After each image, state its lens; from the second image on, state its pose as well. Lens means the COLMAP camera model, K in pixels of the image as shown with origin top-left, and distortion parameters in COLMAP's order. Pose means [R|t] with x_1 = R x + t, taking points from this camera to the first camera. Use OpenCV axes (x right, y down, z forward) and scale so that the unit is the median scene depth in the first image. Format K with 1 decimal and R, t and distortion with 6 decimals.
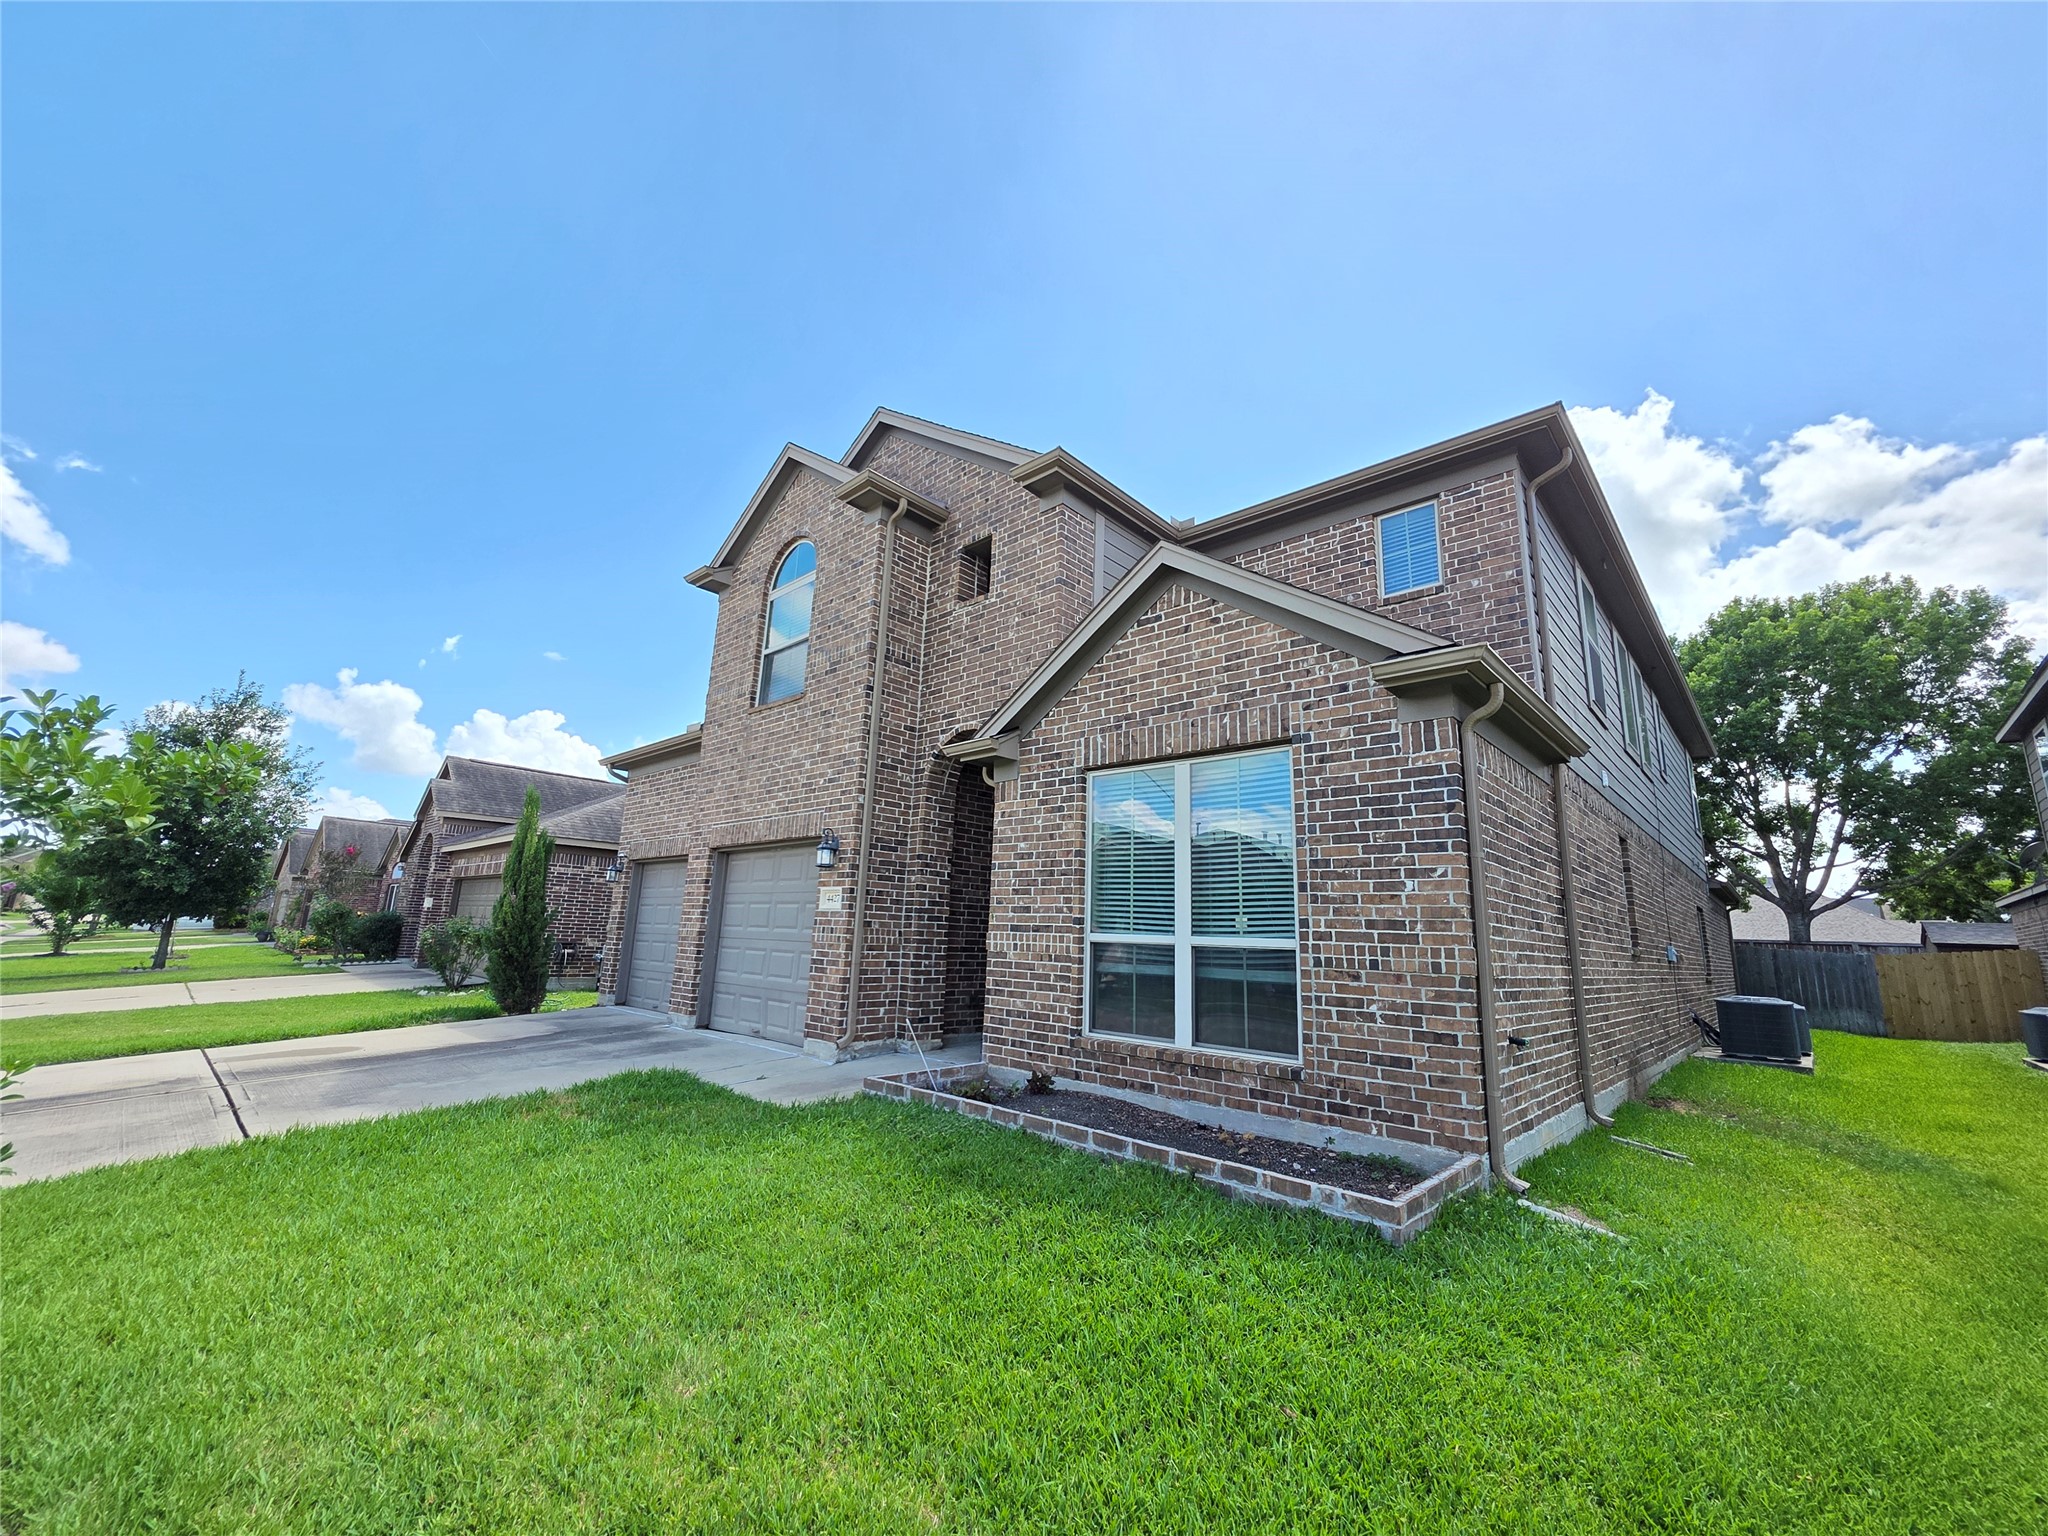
lens RADIAL K [[823.0, 0, 1015.2], [0, 823.0, 765.2], [0, 0, 1]] dist [0.002852, -0.000011]
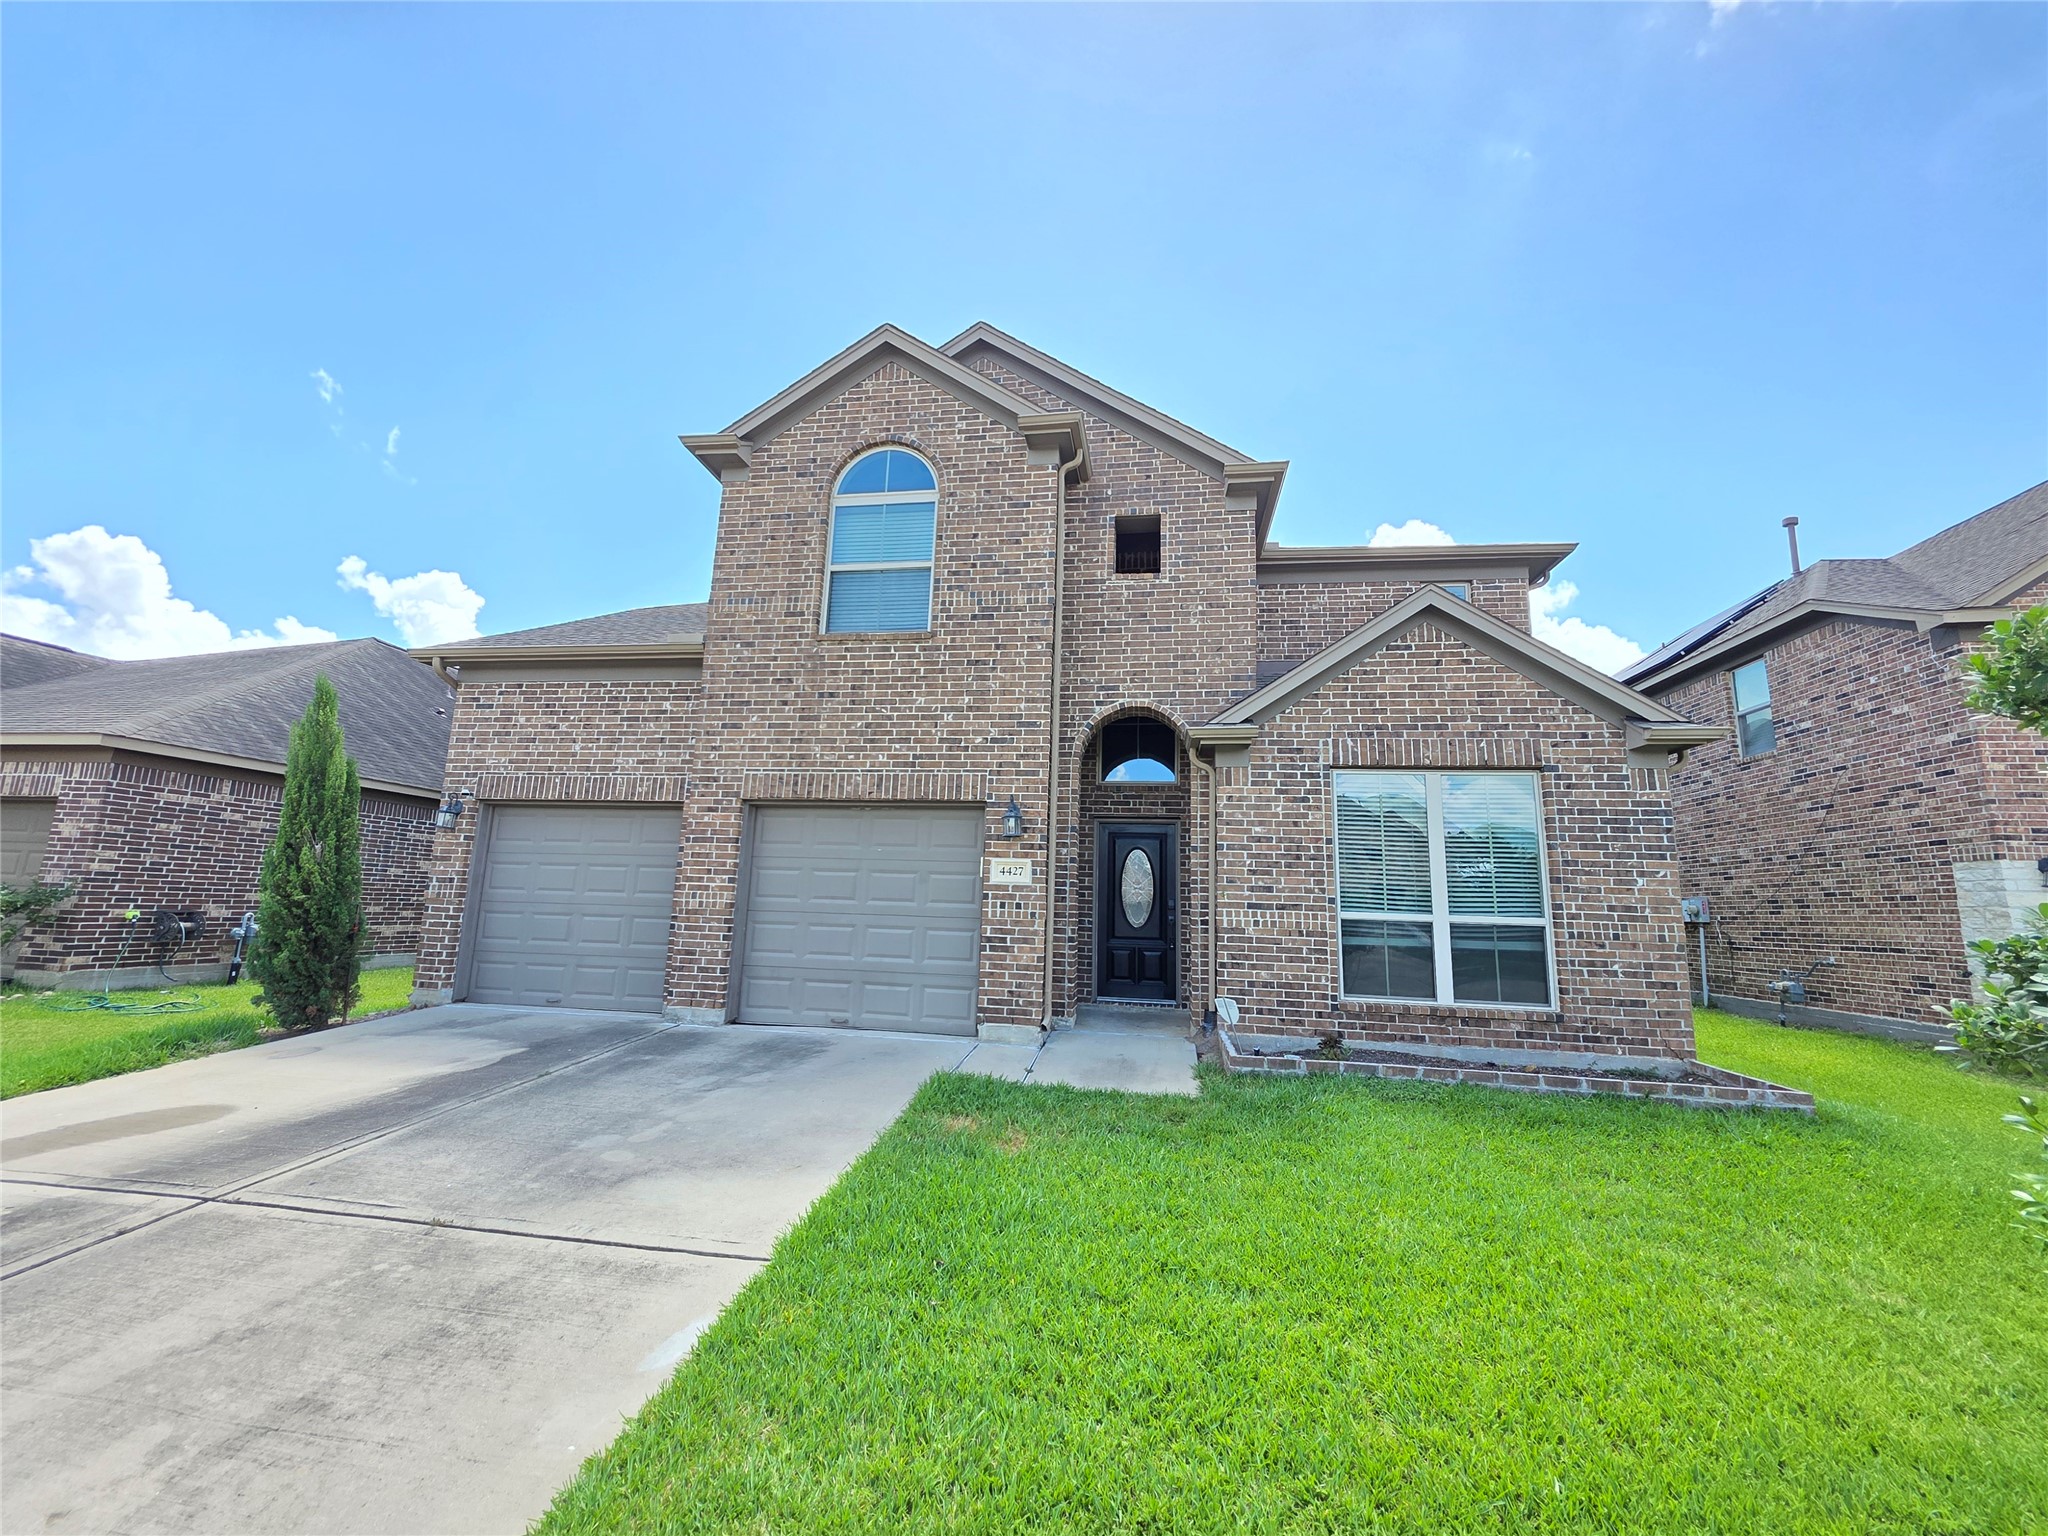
lens RADIAL K [[823.0, 0, 1015.2], [0, 823.0, 765.2], [0, 0, 1]] dist [0.002852, -0.000011]
pose [[0.828788, 0.087852, 0.552623, -0.976993], [-0.118841, 0.992703, 0.020416, 0.033912], [-0.546797, -0.082595, 0.833181, 0.323214]]
